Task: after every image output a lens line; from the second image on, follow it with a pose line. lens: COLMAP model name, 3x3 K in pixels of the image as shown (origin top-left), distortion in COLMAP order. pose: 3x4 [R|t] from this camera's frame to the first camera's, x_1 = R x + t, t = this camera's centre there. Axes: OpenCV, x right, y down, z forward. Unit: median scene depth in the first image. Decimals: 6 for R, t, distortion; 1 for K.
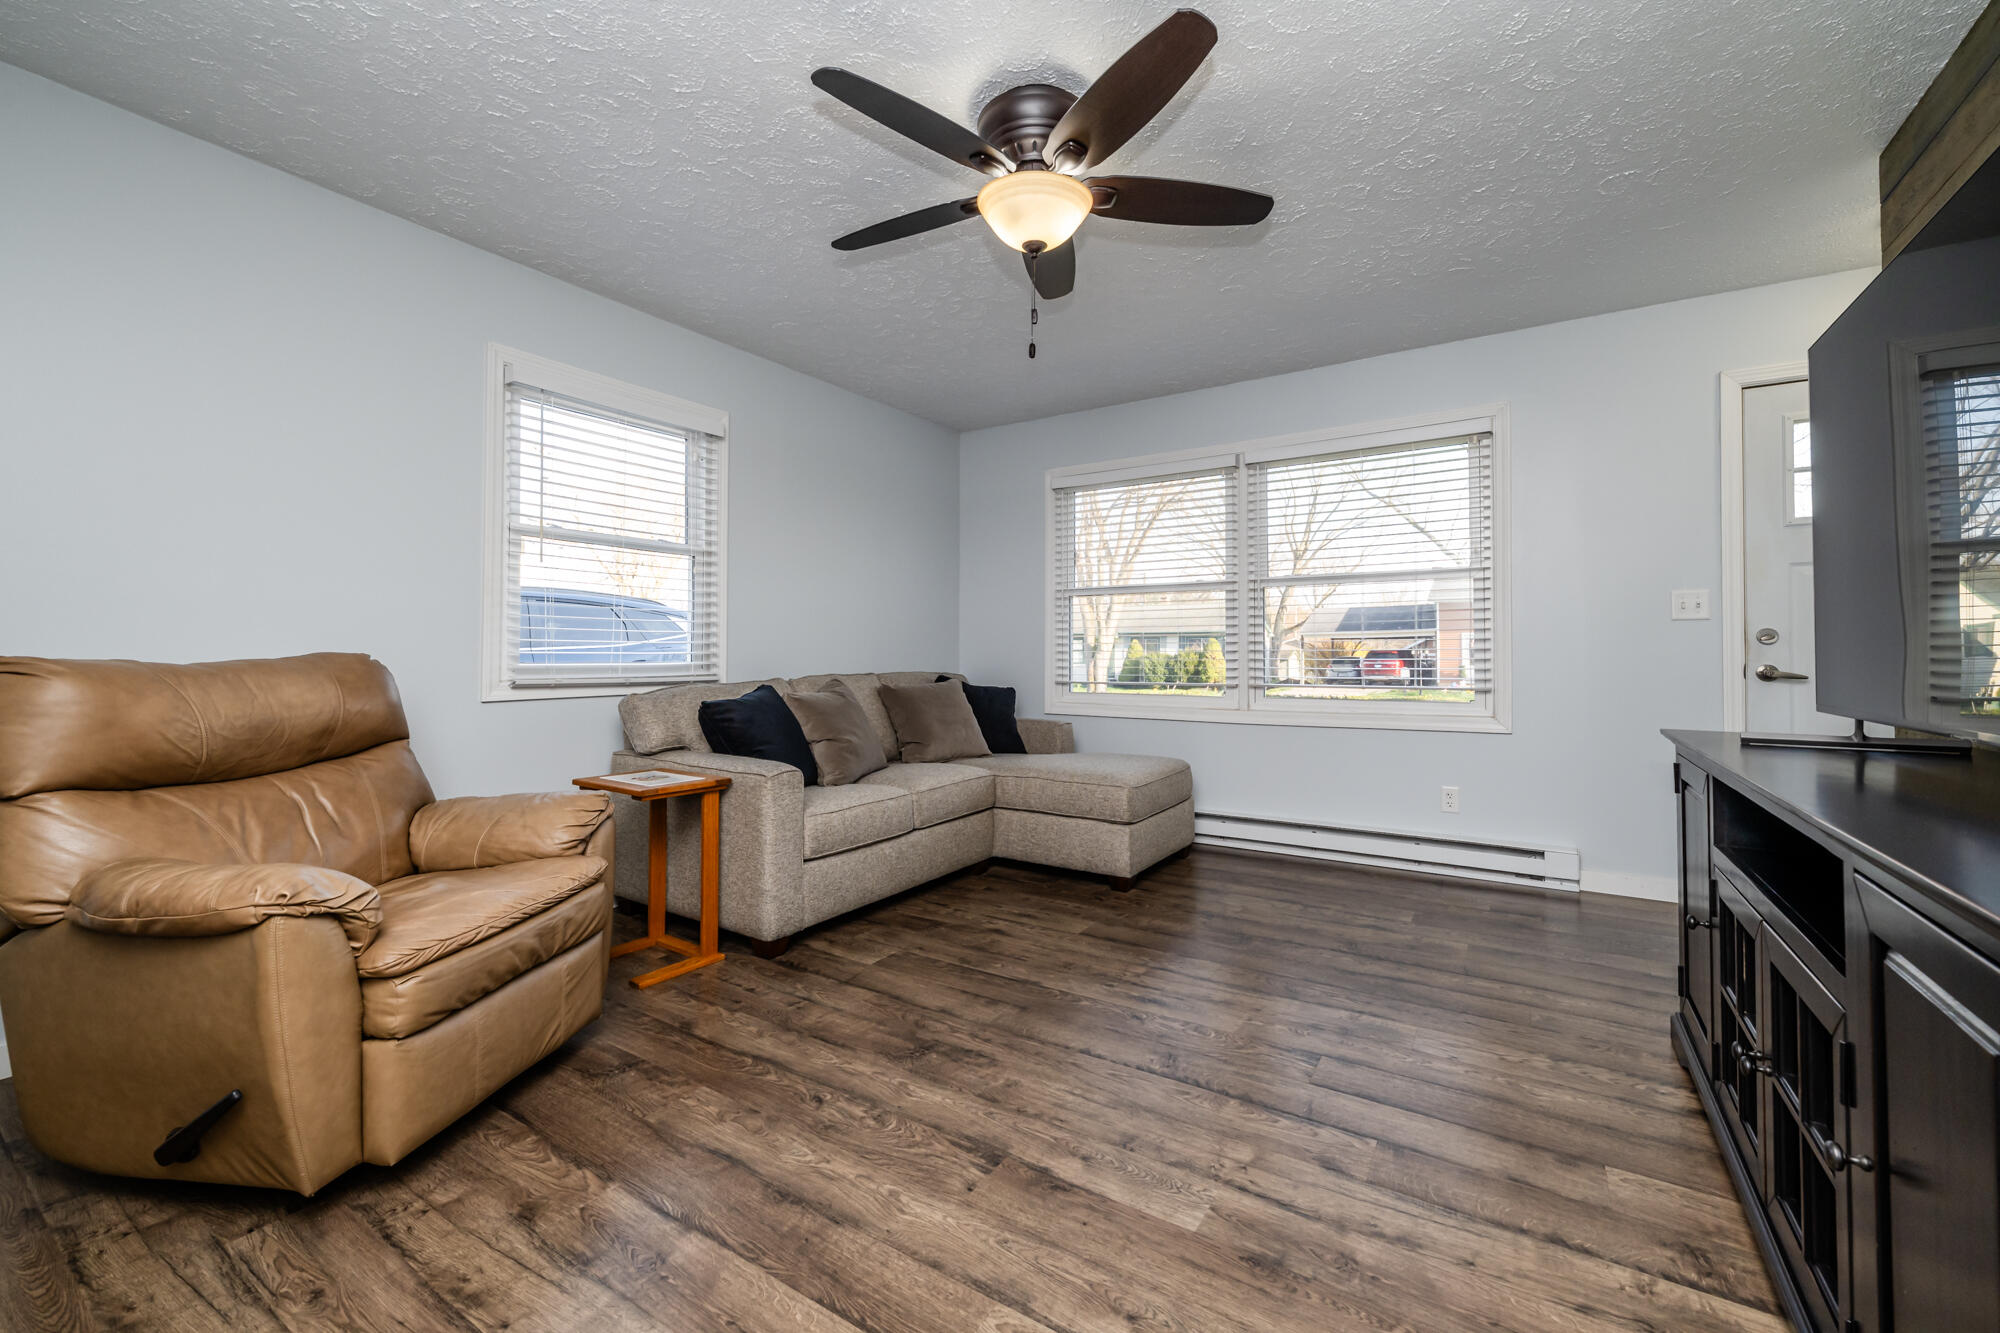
lens RADIAL K [[806.5, 0, 999.4], [0, 806.5, 635.0], [0, 0, 1]] dist [-0.000475, -0.000031]
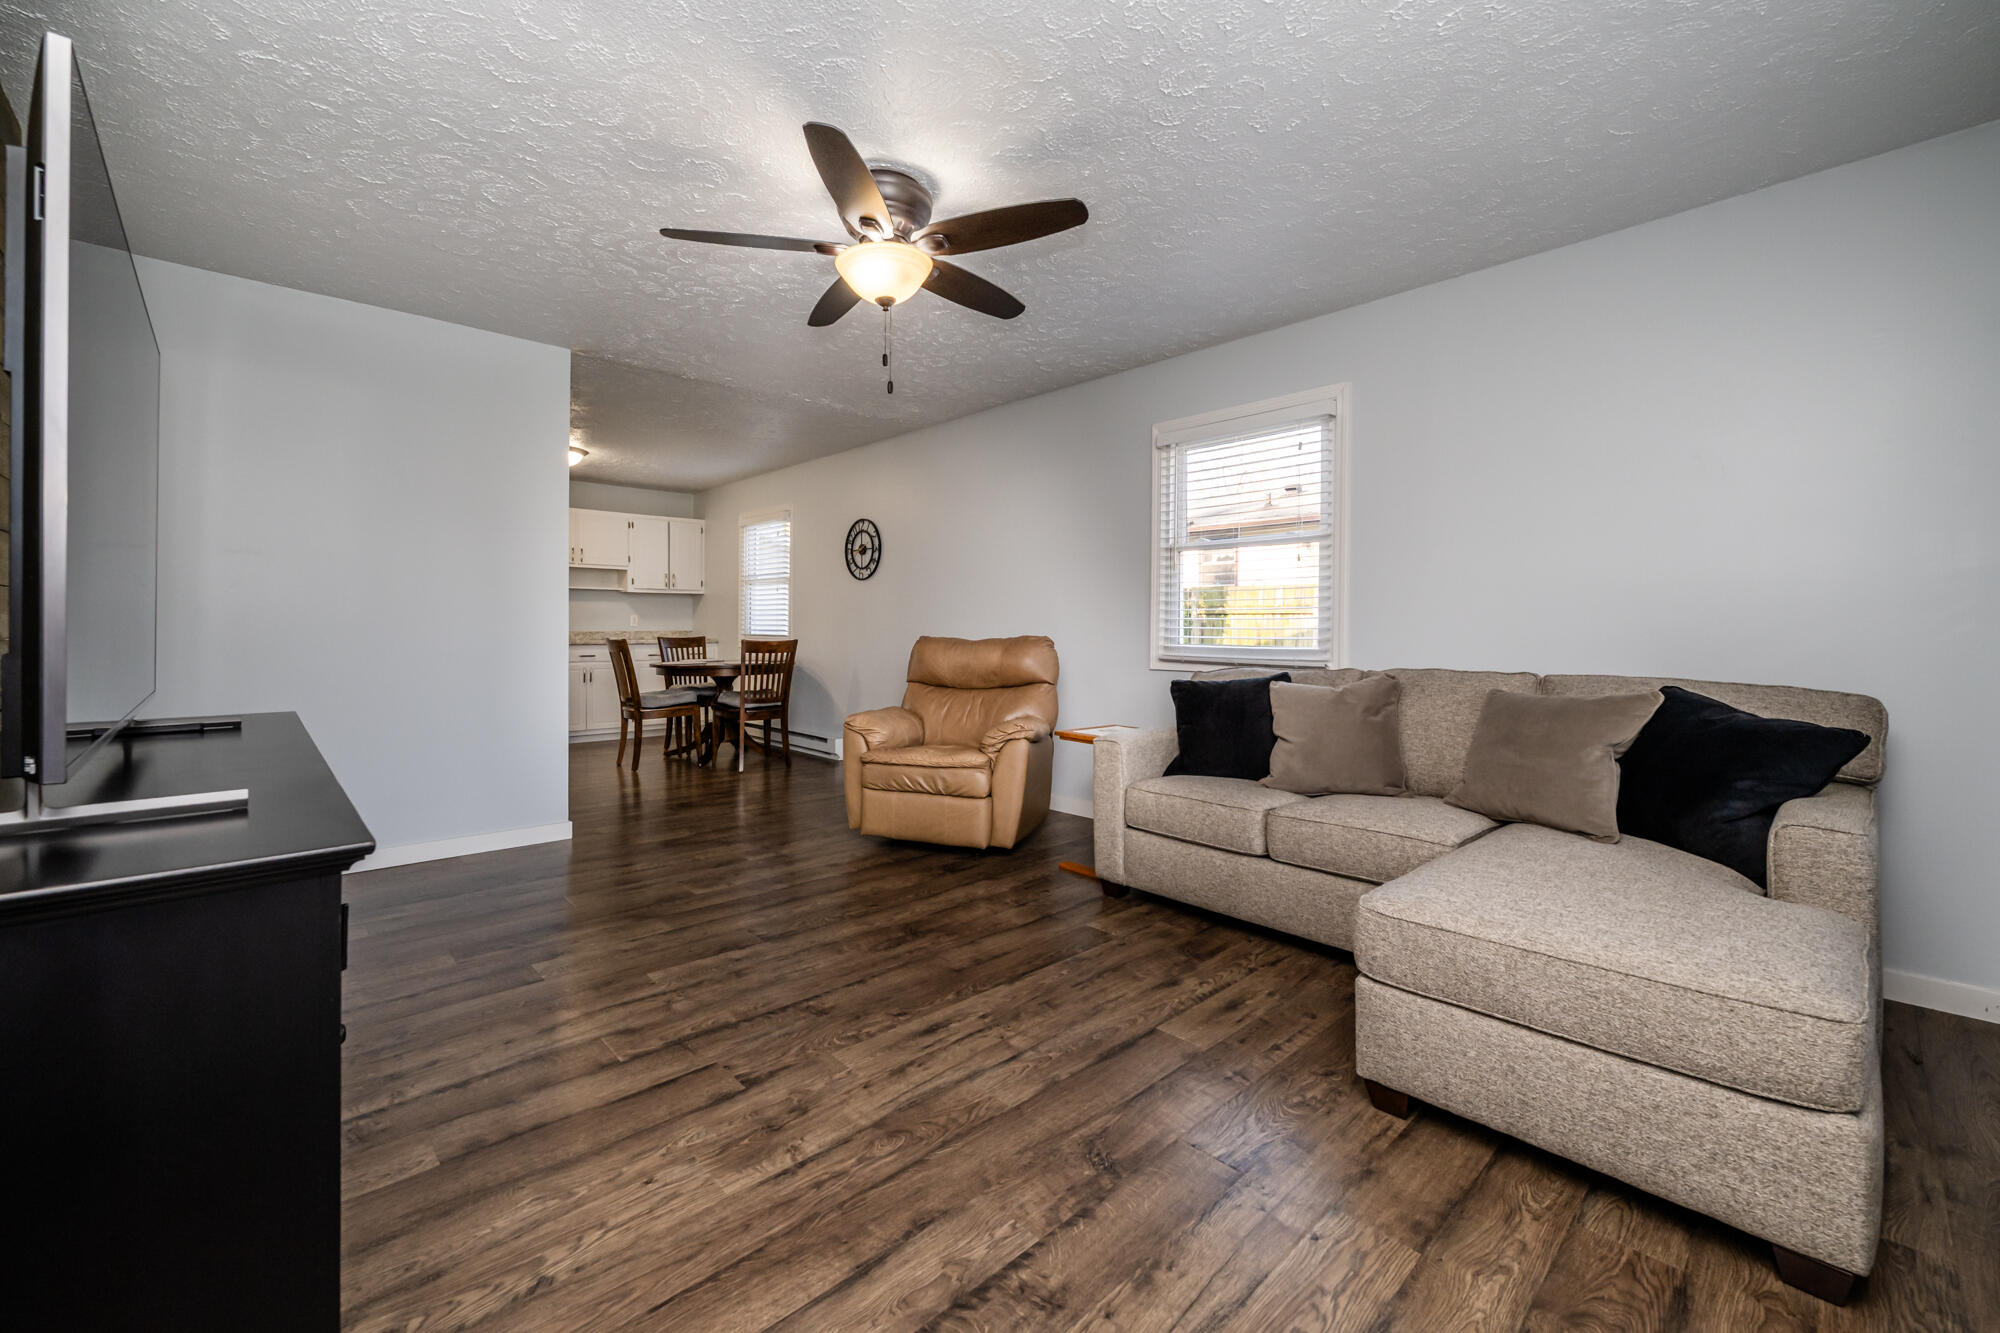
lens RADIAL K [[806.5, 0, 999.4], [0, 806.5, 635.0], [0, 0, 1]] dist [-0.000475, -0.000031]
pose [[-0.234654, 0.008281, -0.972044, 1.162822], [0.018621, 0.999819, 0.004023, 0.009144], [0.971901, -0.017156, -0.234766, 1.436209]]
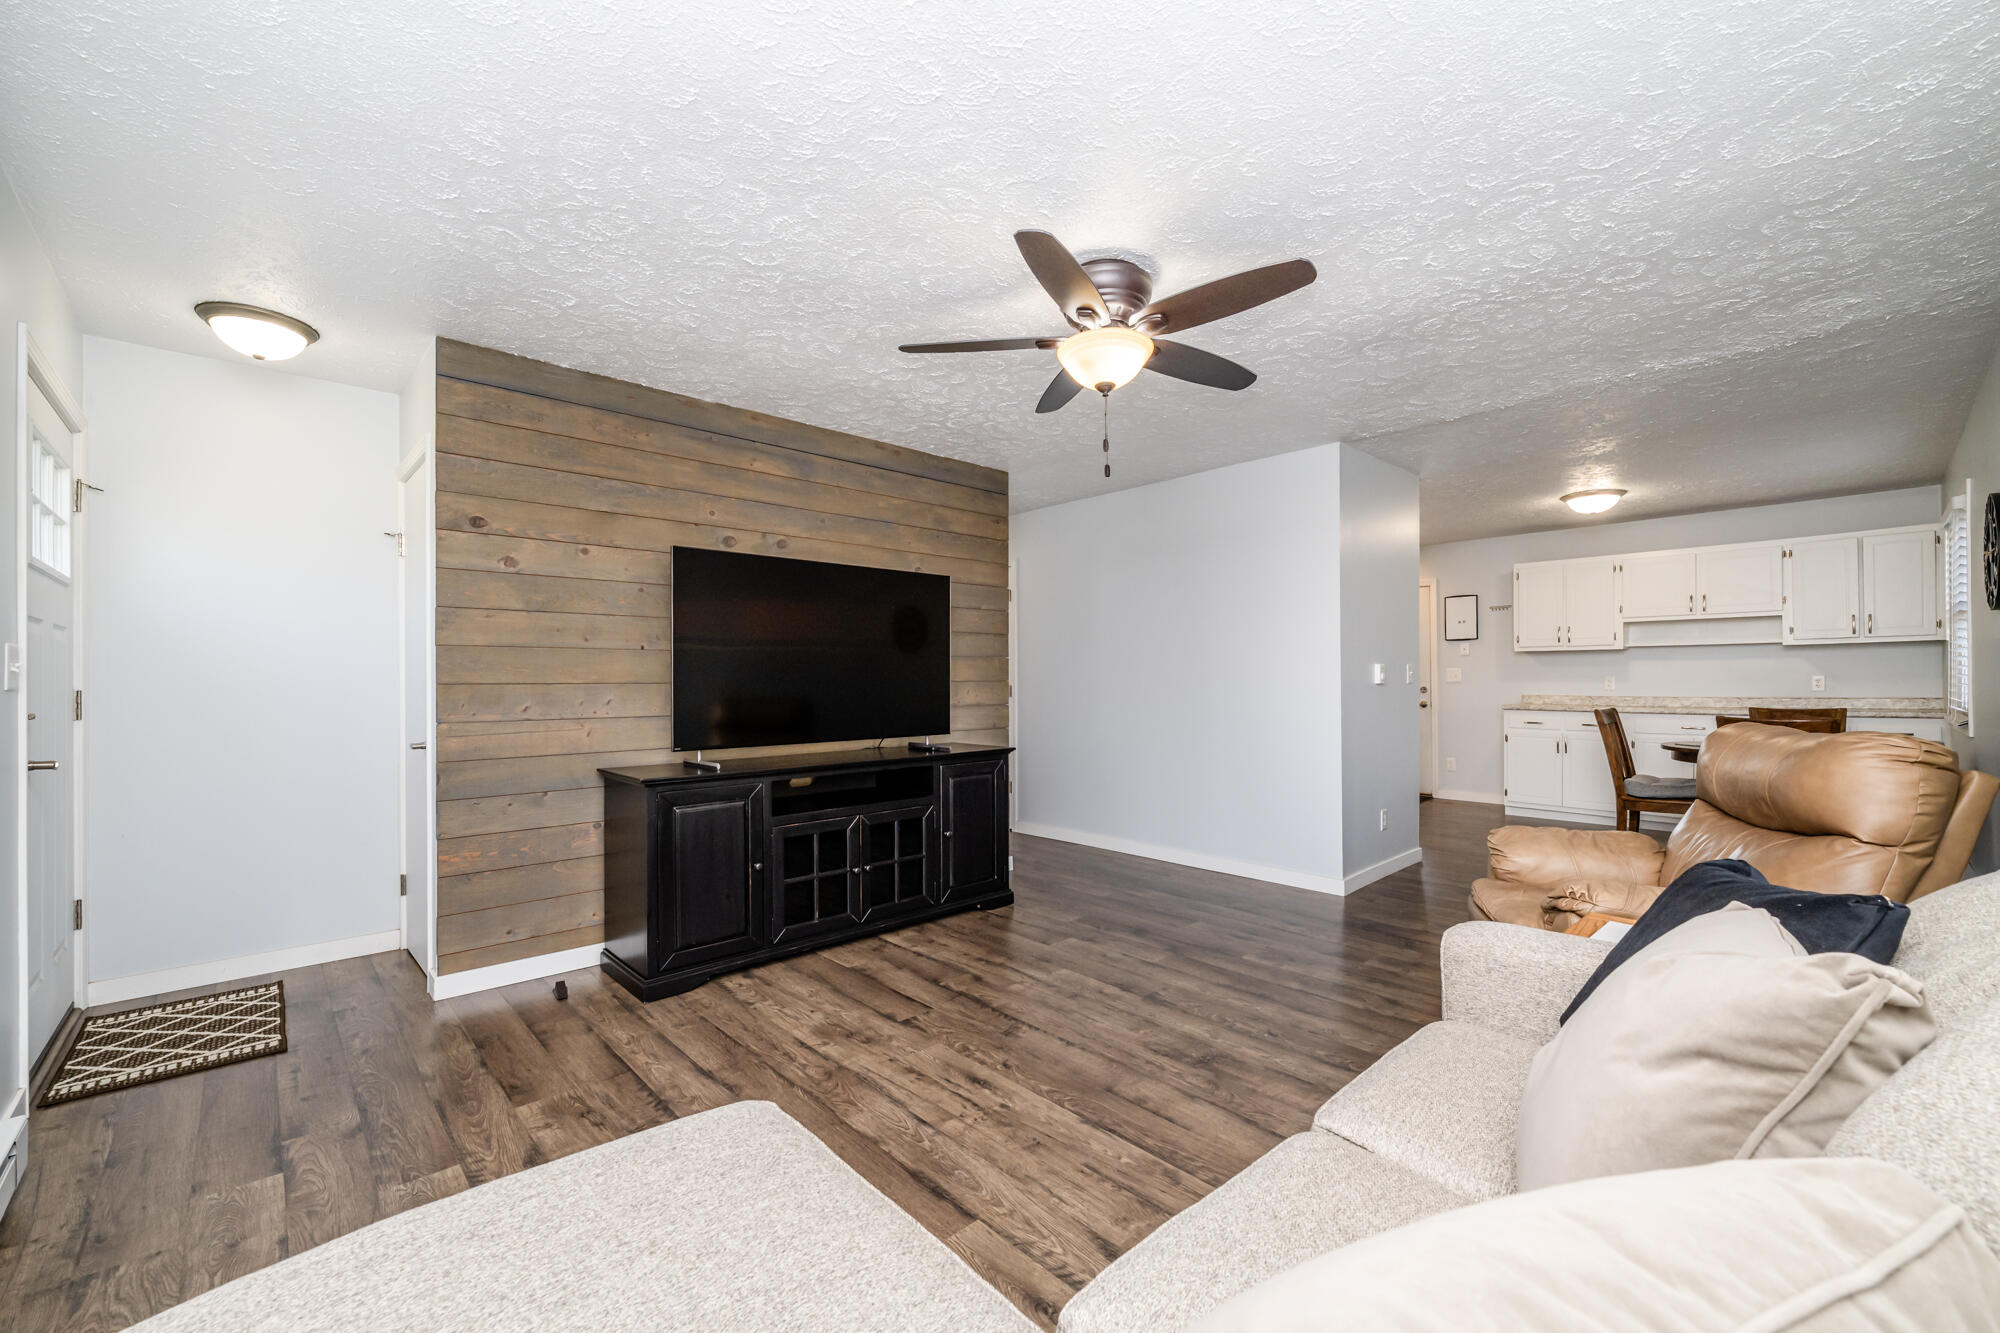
lens RADIAL K [[802.9, 0, 1000.1], [0, 802.9, 673.7], [0, 0, 1]] dist [0.000947, 0.000092]
pose [[-0.971340, 0.008701, 0.237535, -0.086013], [0.000721, 0.999433, -0.033662, -0.015073], [-0.237693, -0.032526, -0.970796, 2.184999]]
